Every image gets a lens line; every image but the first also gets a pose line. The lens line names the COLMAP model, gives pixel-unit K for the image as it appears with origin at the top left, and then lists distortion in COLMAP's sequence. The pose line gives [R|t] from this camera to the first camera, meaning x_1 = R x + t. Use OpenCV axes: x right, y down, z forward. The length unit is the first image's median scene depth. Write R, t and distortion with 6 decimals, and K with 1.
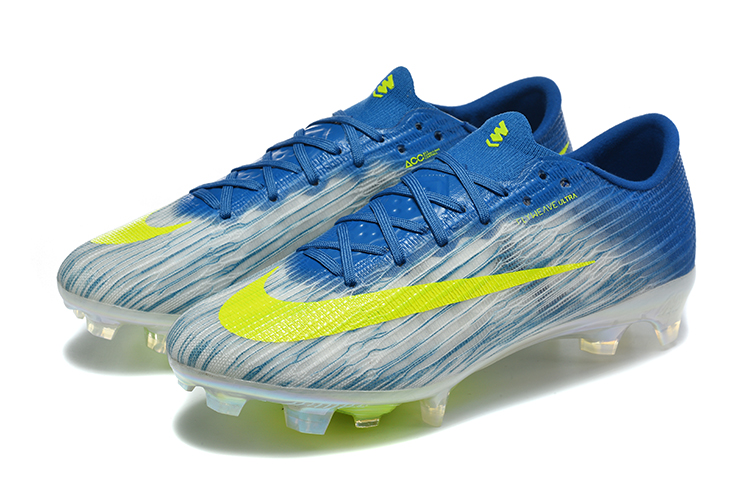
lens RADIAL K [[1959.8, 0, 371.3], [0, 1959.8, 252.1], [0, 0, 1]] dist [0.136353, 0.000000]
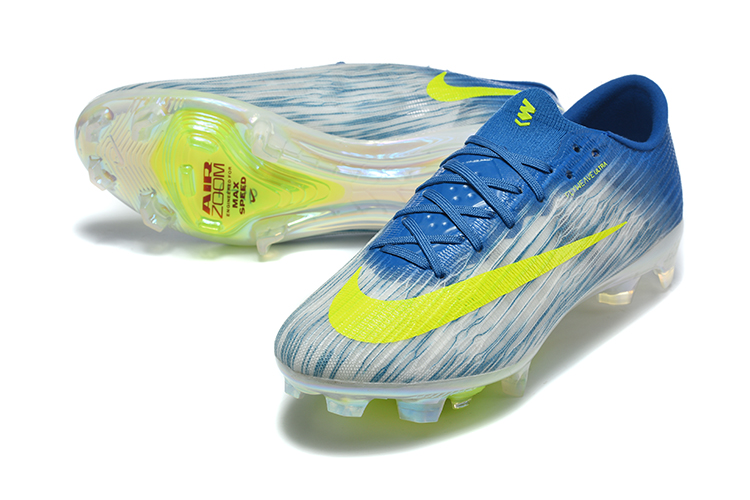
lens RADIAL K [[1959.8, 0, 374.9], [0, 1959.8, 251.5], [0, 0, 1]] dist [0.136353, 0.000000]
pose [[0.954448, -0.128138, 0.269463, -0.317997], [0.113113, 0.991068, 0.070634, -0.072807], [-0.276107, -0.036937, 0.960417, 0.006643]]
